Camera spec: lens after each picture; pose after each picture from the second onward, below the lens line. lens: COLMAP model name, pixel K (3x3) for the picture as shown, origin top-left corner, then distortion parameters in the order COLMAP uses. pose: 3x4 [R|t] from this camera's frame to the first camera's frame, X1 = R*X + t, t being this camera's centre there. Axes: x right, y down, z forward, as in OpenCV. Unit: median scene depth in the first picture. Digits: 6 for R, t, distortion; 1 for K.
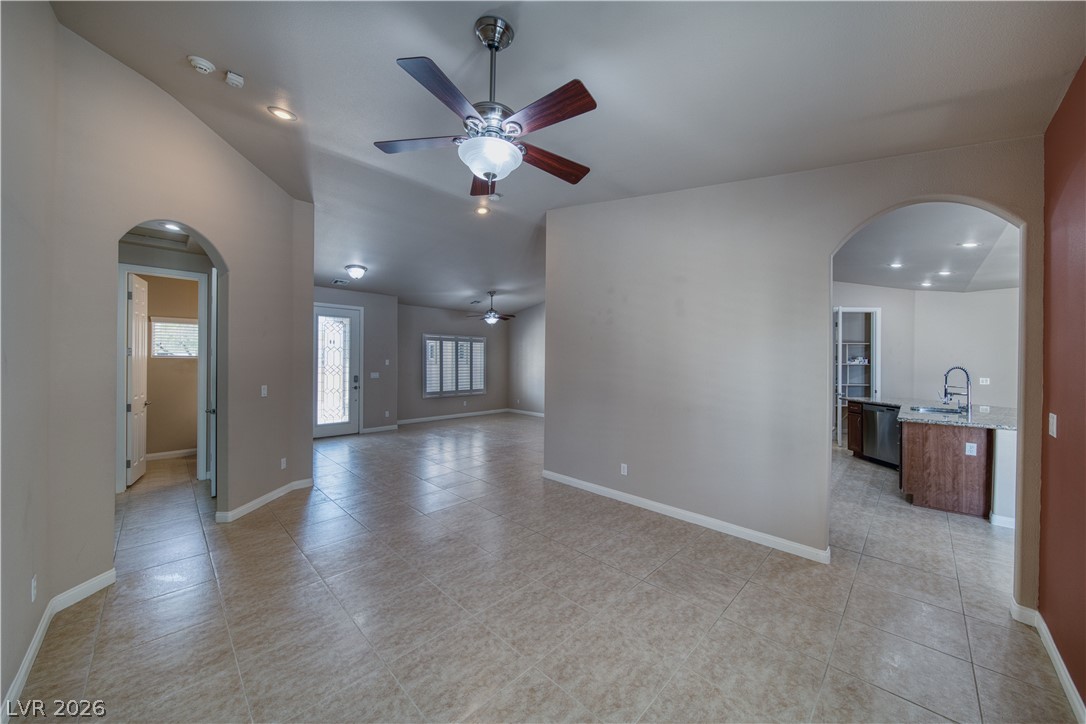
lens RADIAL K [[379.9, 0, 542.5], [0, 379.9, 361.0], [0, 0, 1]] dist [-0.003183, -0.000320]
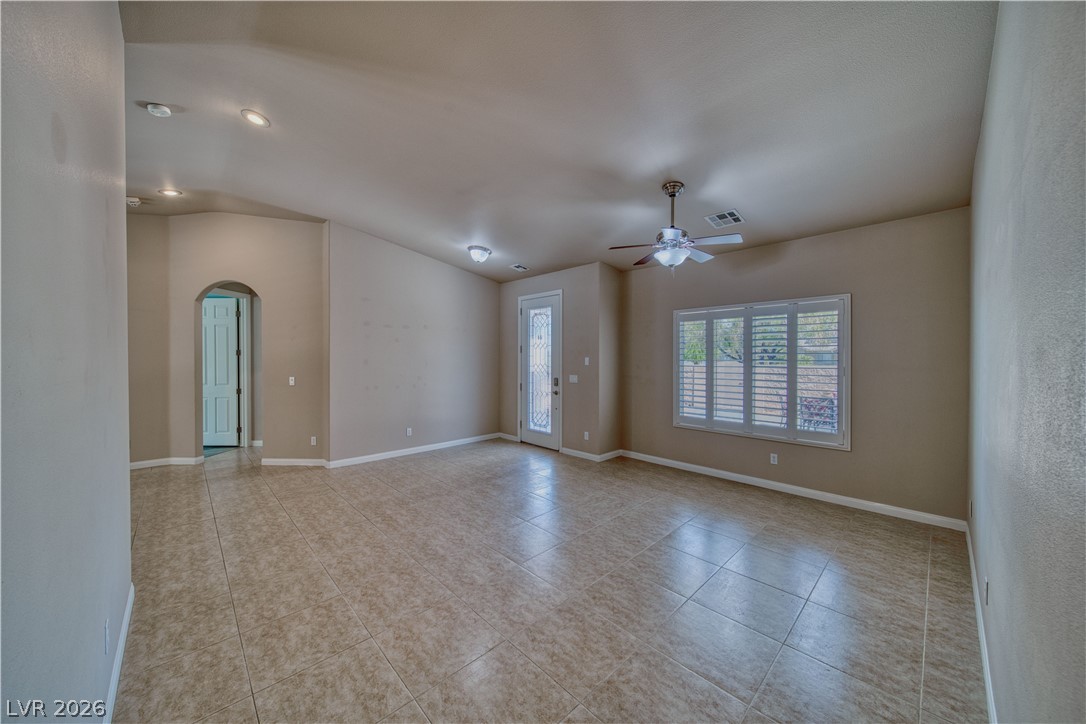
lens RADIAL K [[379.9, 0, 542.5], [0, 379.9, 361.0], [0, 0, 1]] dist [-0.003183, -0.000320]
pose [[-0.027297, 0.002839, -0.999623, 0.303628], [-0.001324, 0.999995, 0.002876, 0.001219], [0.999626, 0.001402, -0.027293, 0.993253]]
